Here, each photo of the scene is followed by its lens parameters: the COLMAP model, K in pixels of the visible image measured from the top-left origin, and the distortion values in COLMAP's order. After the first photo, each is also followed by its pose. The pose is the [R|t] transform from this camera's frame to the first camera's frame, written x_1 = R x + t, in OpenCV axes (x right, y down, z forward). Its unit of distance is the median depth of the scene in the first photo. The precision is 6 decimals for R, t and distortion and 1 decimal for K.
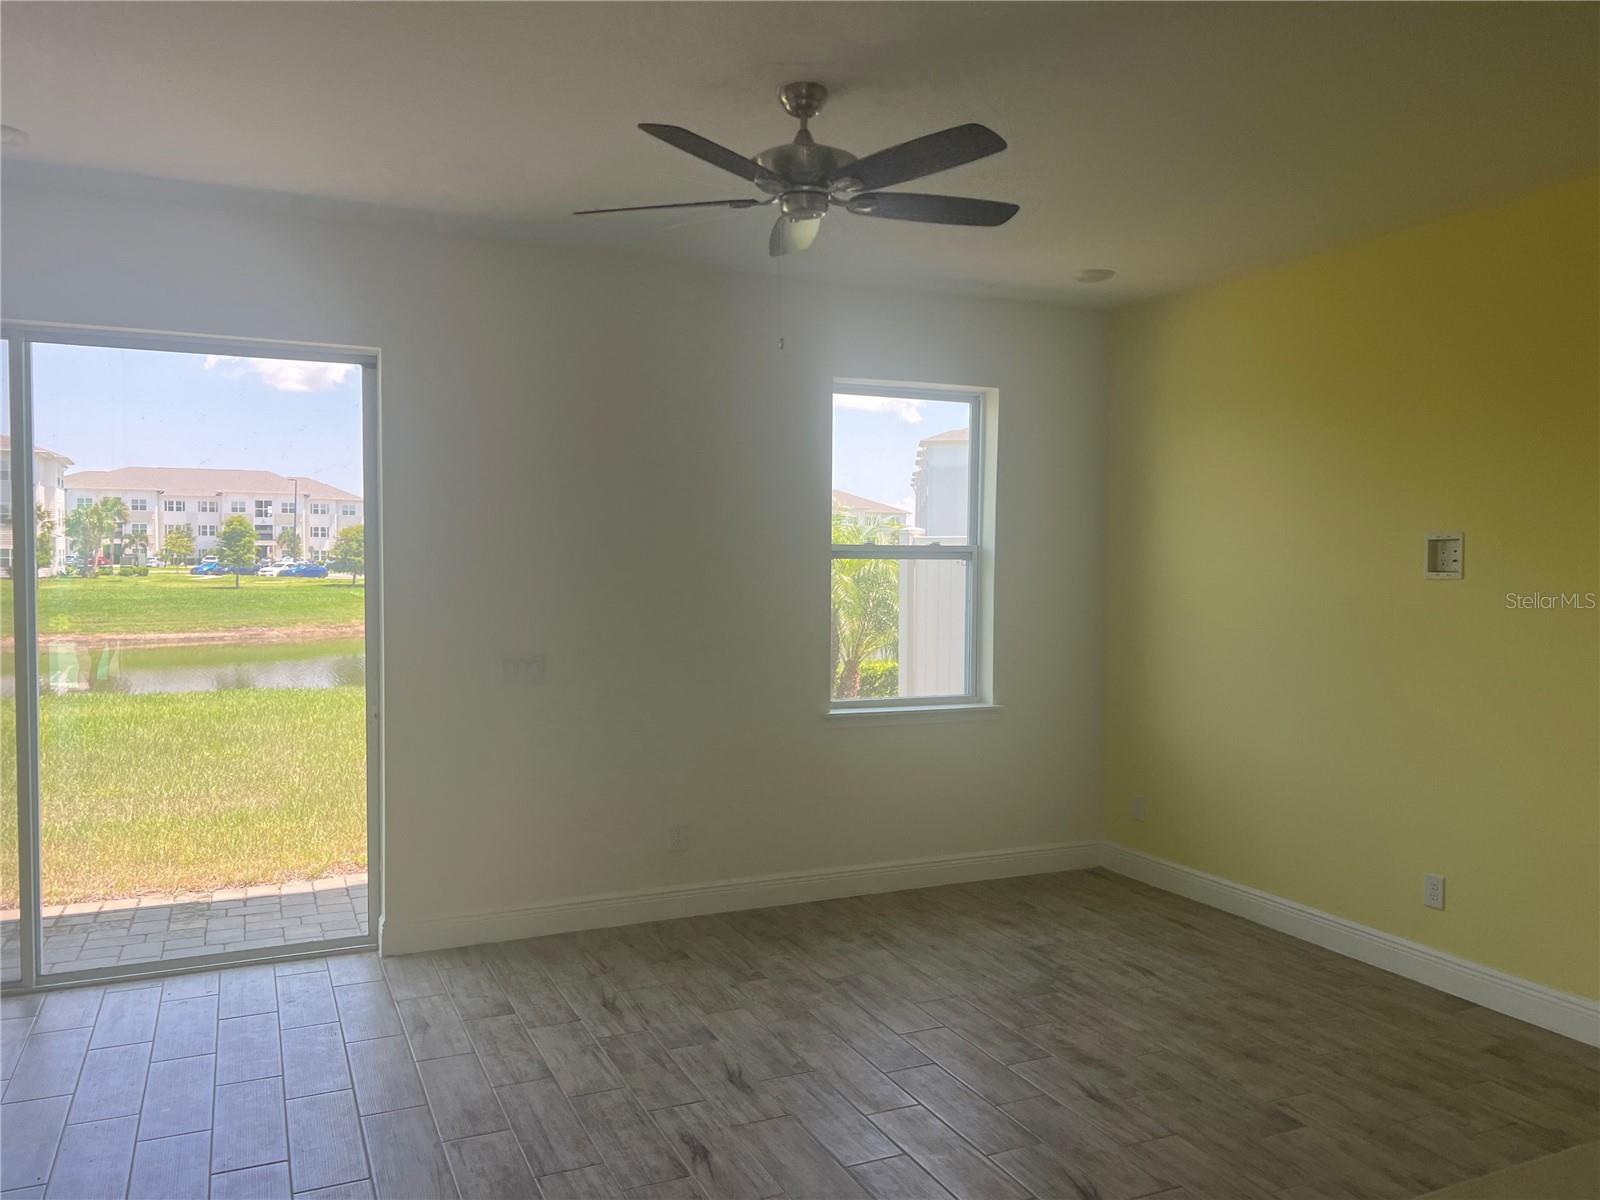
lens RADIAL K [[1220.3, 0, 800.0], [0, 1220.3, 600.0], [0, 0, 1]] dist [0.053212, -0.056981]
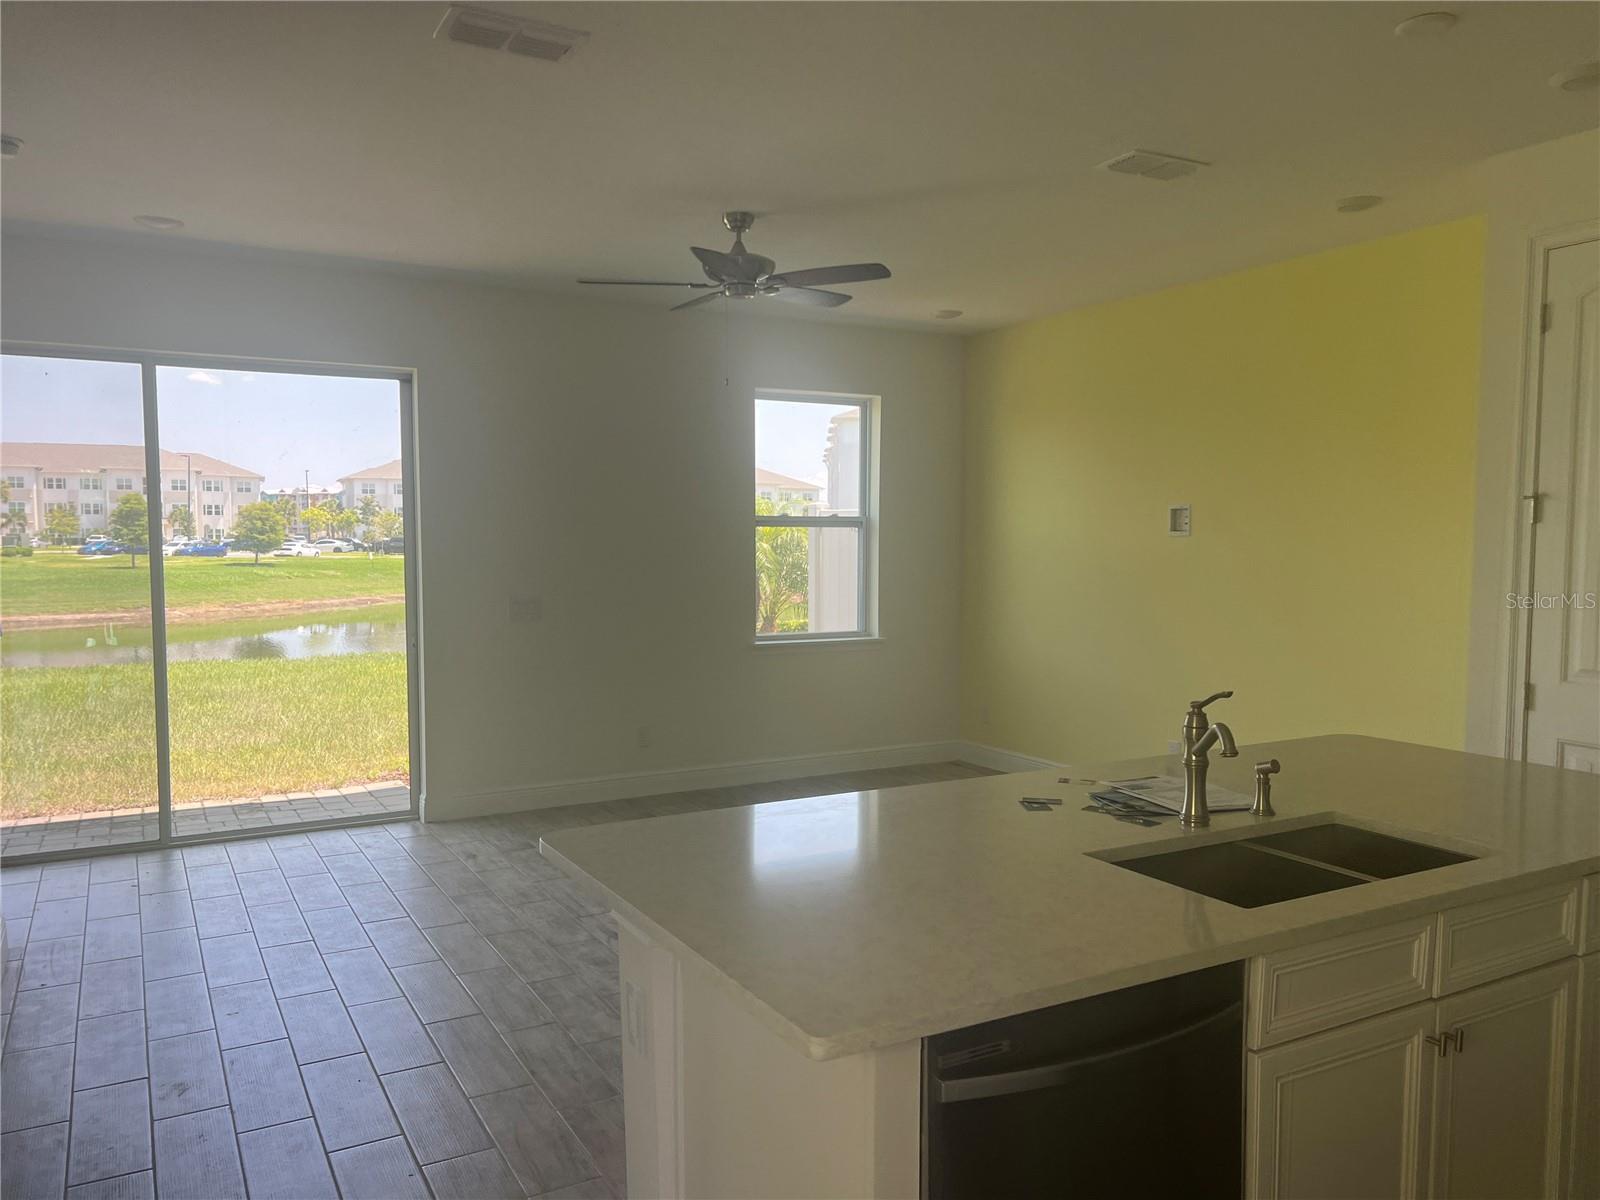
lens RADIAL K [[1220.3, 0, 800.0], [0, 1220.3, 600.0], [0, 0, 1]] dist [0.053212, -0.056981]
pose [[0.997457, -0.009781, 0.070593, -0.017916], [0.008385, 0.999764, 0.020048, 0.017897], [-0.070773, -0.019405, 0.997304, -0.288458]]
